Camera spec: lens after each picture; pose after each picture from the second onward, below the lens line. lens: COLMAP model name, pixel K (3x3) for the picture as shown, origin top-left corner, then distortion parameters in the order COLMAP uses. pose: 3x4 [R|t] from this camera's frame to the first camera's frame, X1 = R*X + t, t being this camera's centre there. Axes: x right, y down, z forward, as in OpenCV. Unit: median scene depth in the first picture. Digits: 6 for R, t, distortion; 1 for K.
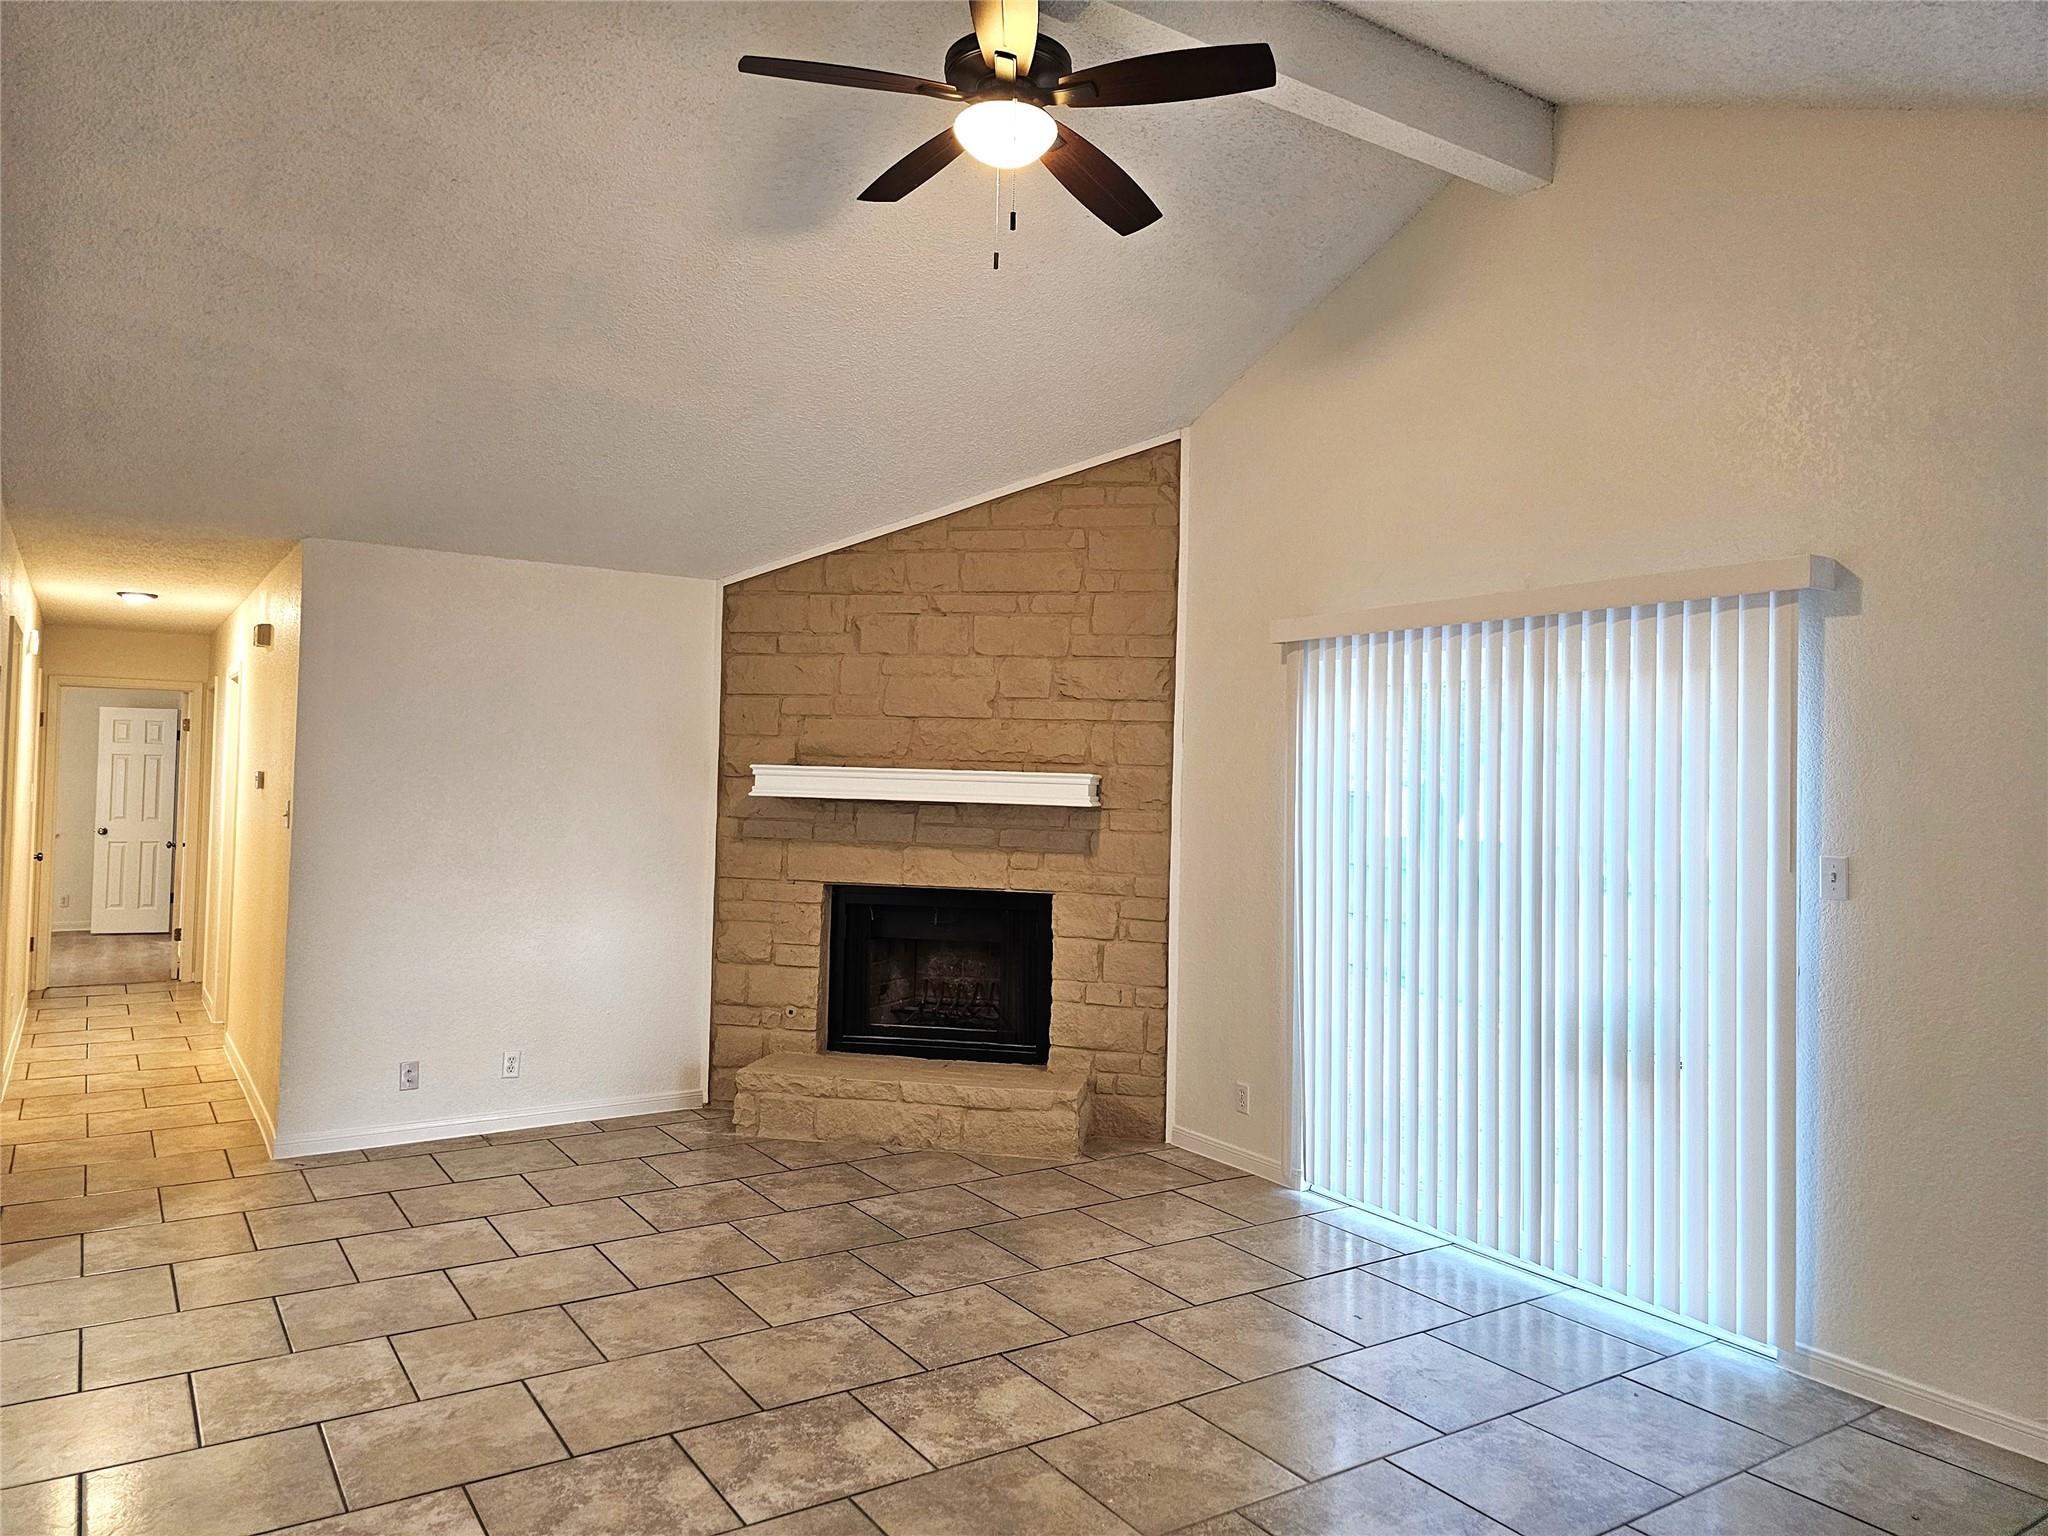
lens RADIAL K [[1394.8, 0, 1017.1], [0, 1394.8, 752.0], [0, 0, 1]] dist [0.155126, -0.171862]
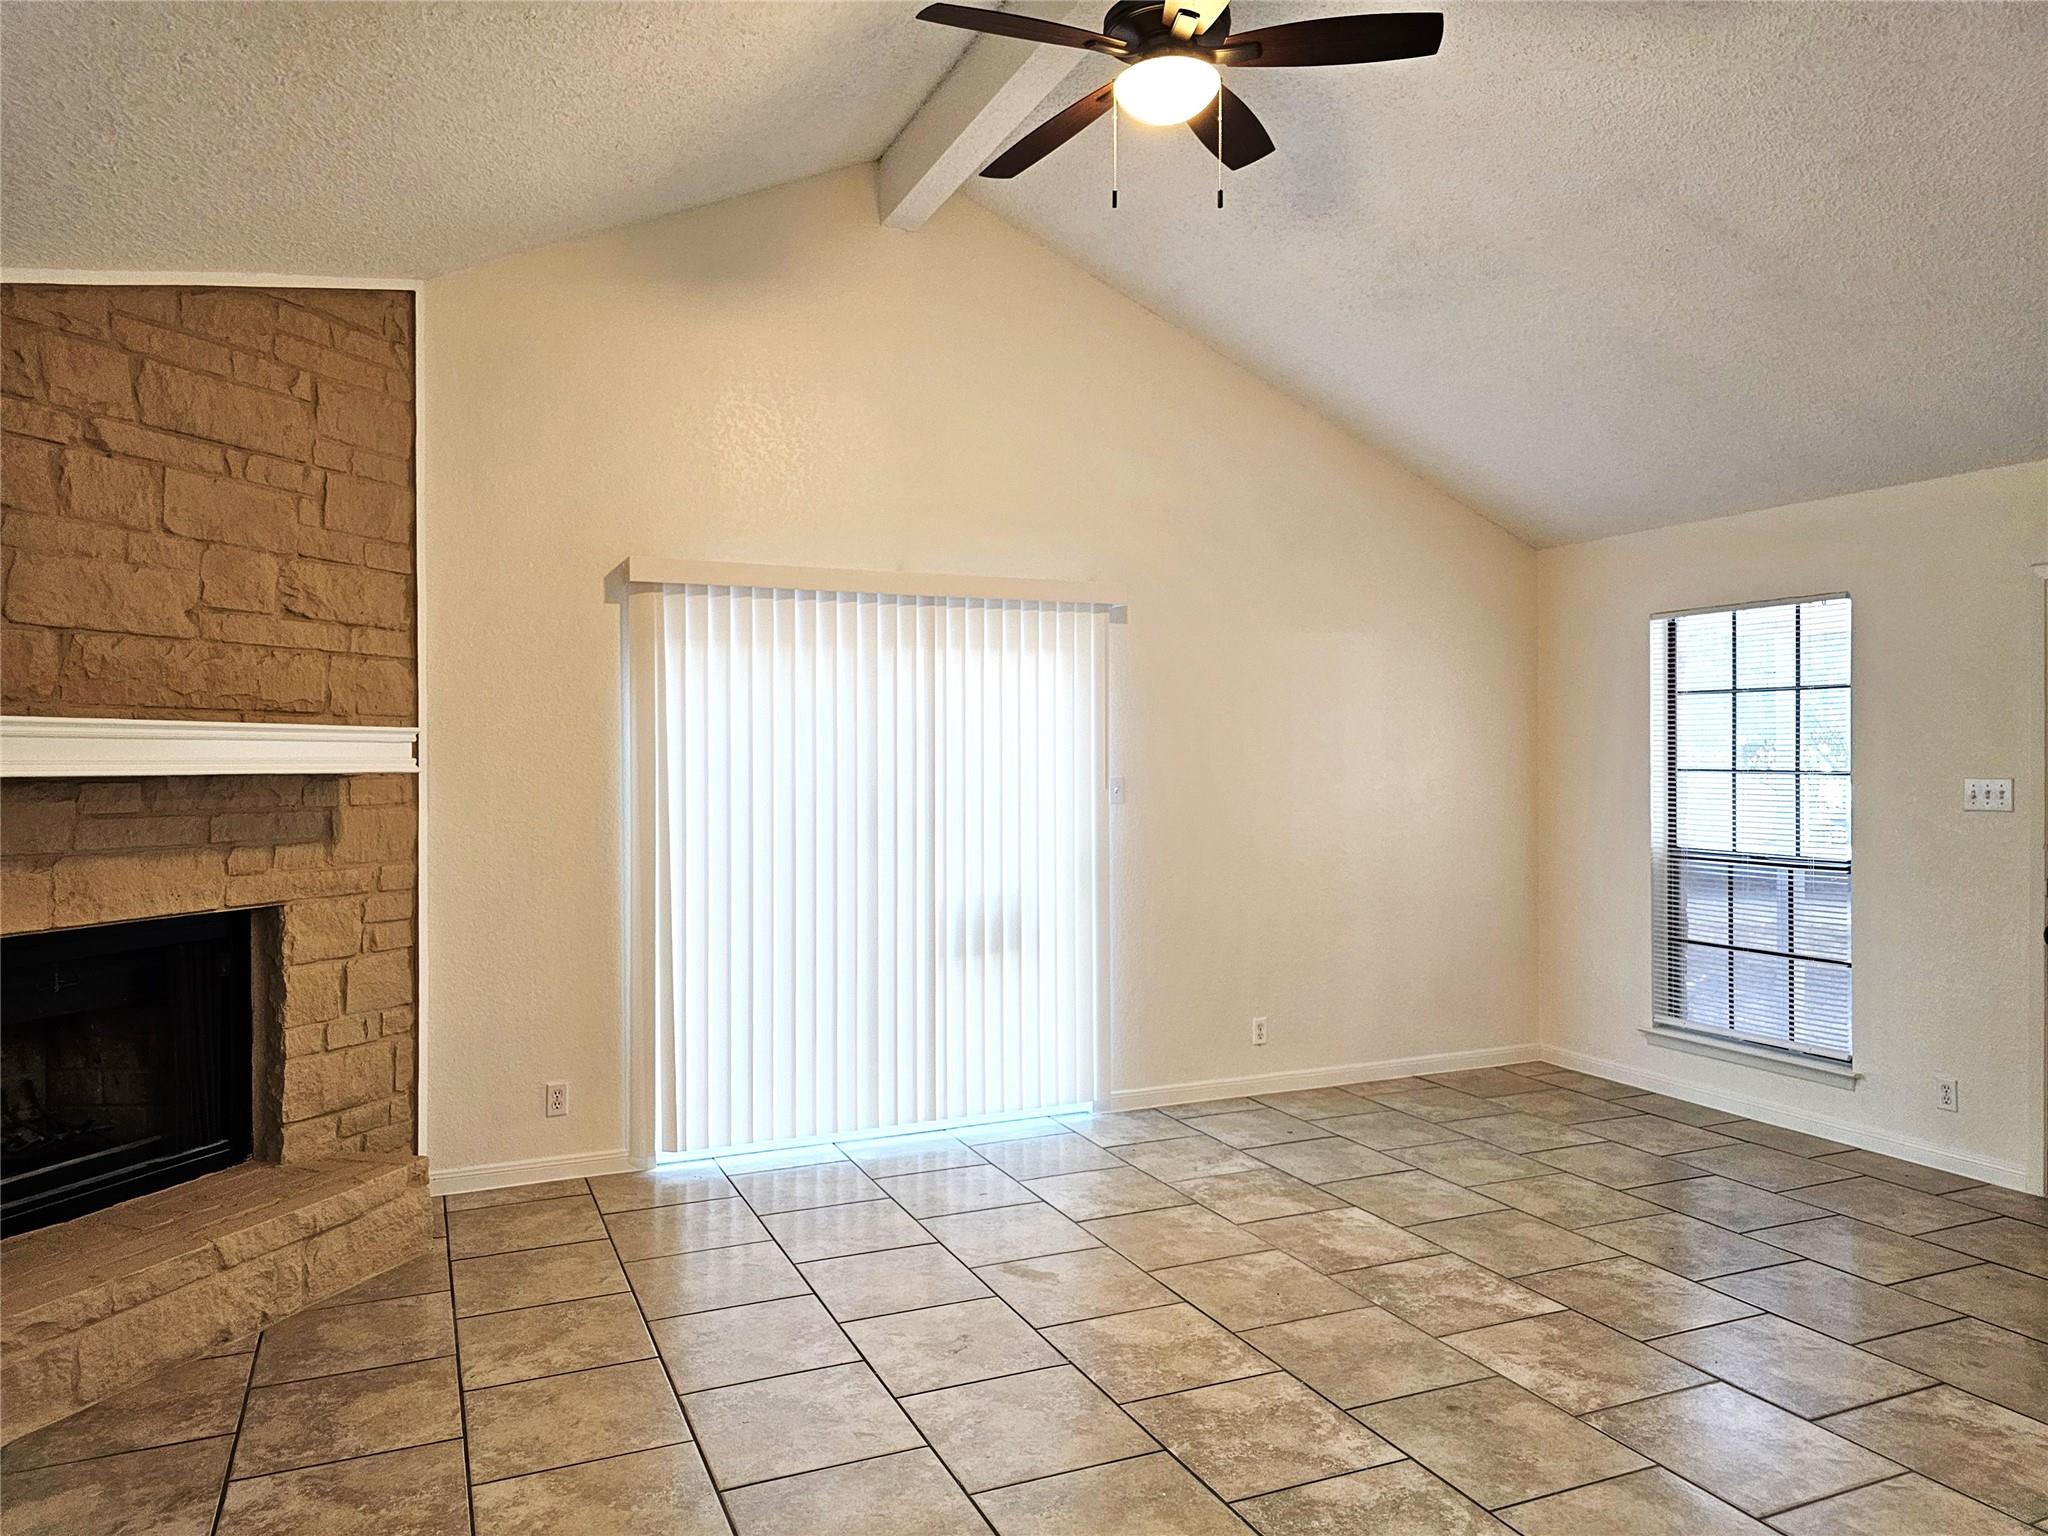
lens RADIAL K [[1360.3, 0, 1024.0], [0, 1360.3, 768.0], [0, 0, 1]] dist [0.004185, -0.000219]
pose [[0.158644, -0.034817, 0.986722, -0.573280], [-0.015525, 0.999167, 0.037752, 0.004631], [-0.987214, -0.021308, 0.157971, 0.548566]]
